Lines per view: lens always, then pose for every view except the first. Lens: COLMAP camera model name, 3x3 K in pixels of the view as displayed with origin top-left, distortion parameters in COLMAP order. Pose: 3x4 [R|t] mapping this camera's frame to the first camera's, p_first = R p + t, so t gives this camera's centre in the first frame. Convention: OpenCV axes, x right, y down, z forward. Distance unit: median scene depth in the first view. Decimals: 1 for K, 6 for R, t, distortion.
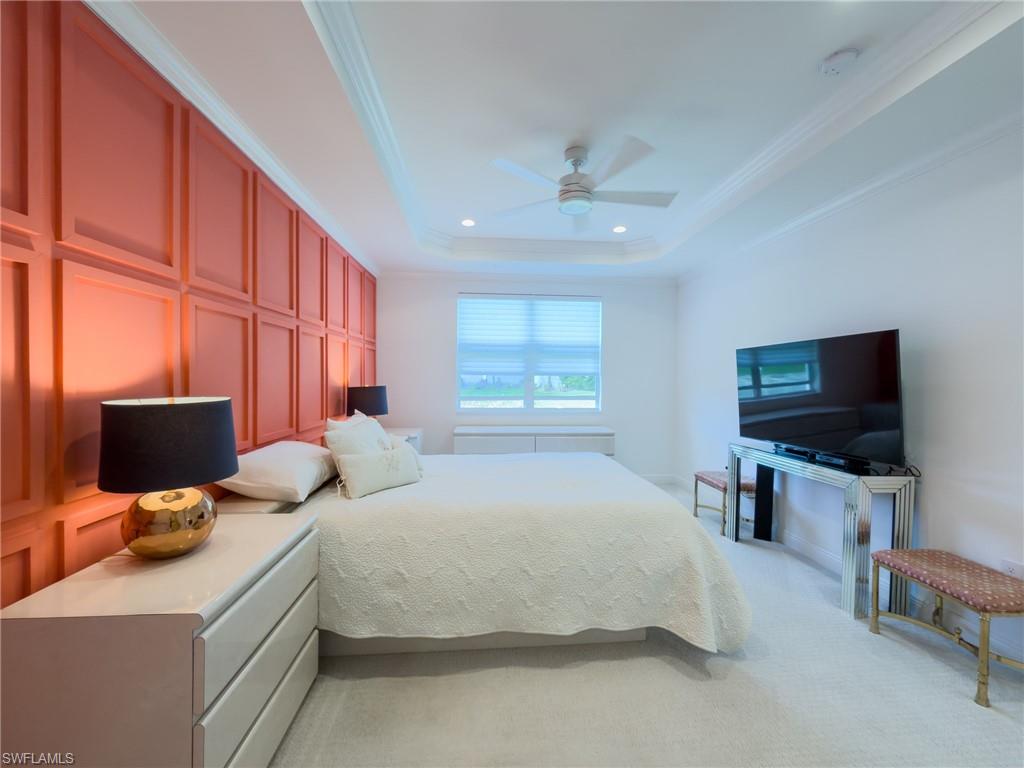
lens RADIAL K [[408.6, 0, 503.1], [0, 408.6, 388.8], [0, 0, 1]] dist [0.000343, -0.000568]
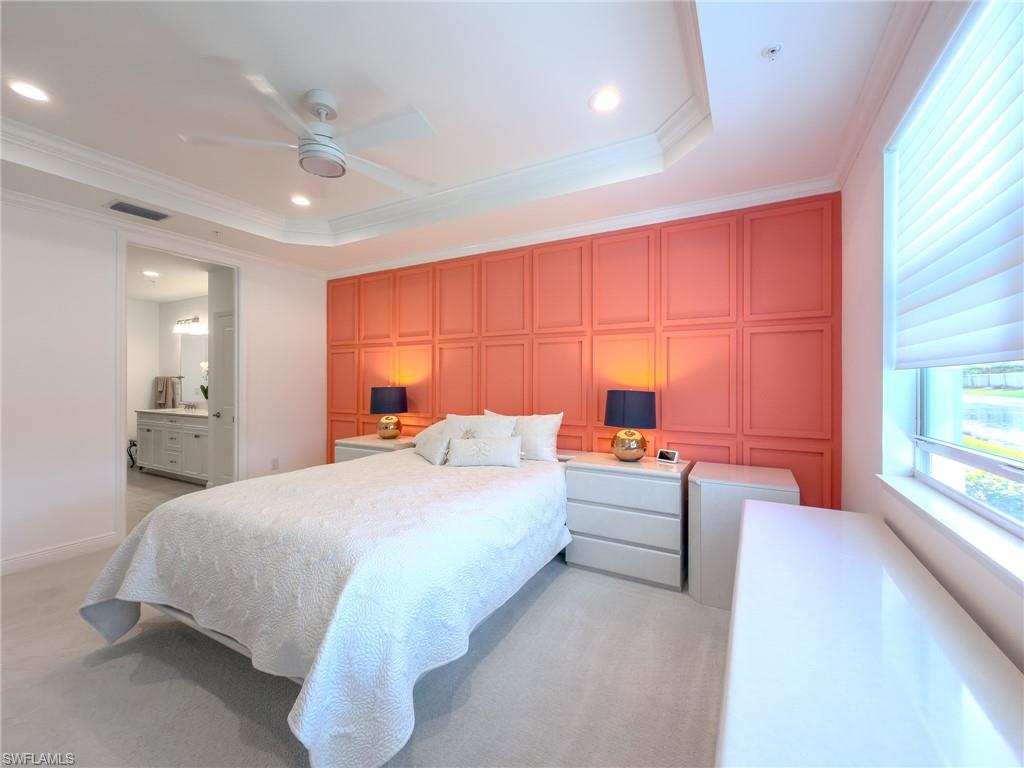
lens RADIAL K [[442.2, 0, 507.4], [0, 442.2, 377.2], [0, 0, 1]] dist [0.002526, 0.000031]
pose [[-0.547883, 0.001379, -0.836554, 0.601147], [-0.021785, 0.999636, 0.015915, -0.048770], [0.836271, 0.026944, -0.547654, 1.462187]]
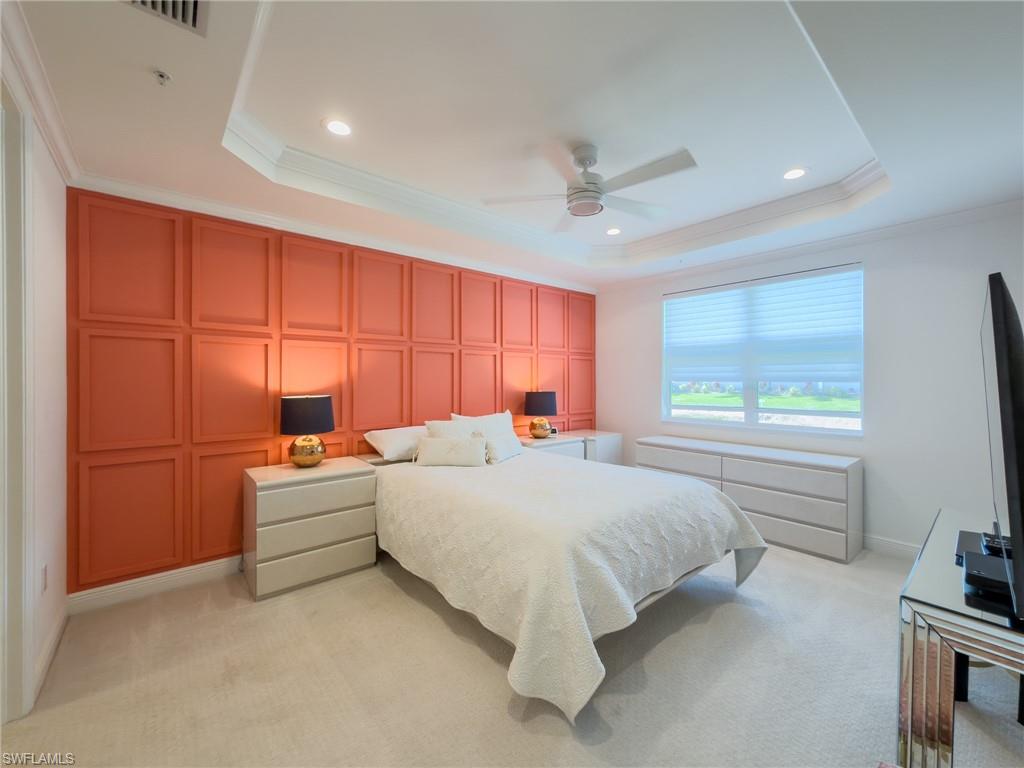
lens RADIAL K [[408.6, 0, 505.9], [0, 408.6, 382.0], [0, 0, 1]] dist [0.000343, -0.000568]
pose [[0.594373, -0.003701, -0.804181, 0.666005], [-0.019468, 0.999630, -0.018989, -0.012054], [0.803954, 0.026942, 0.594081, 0.227824]]
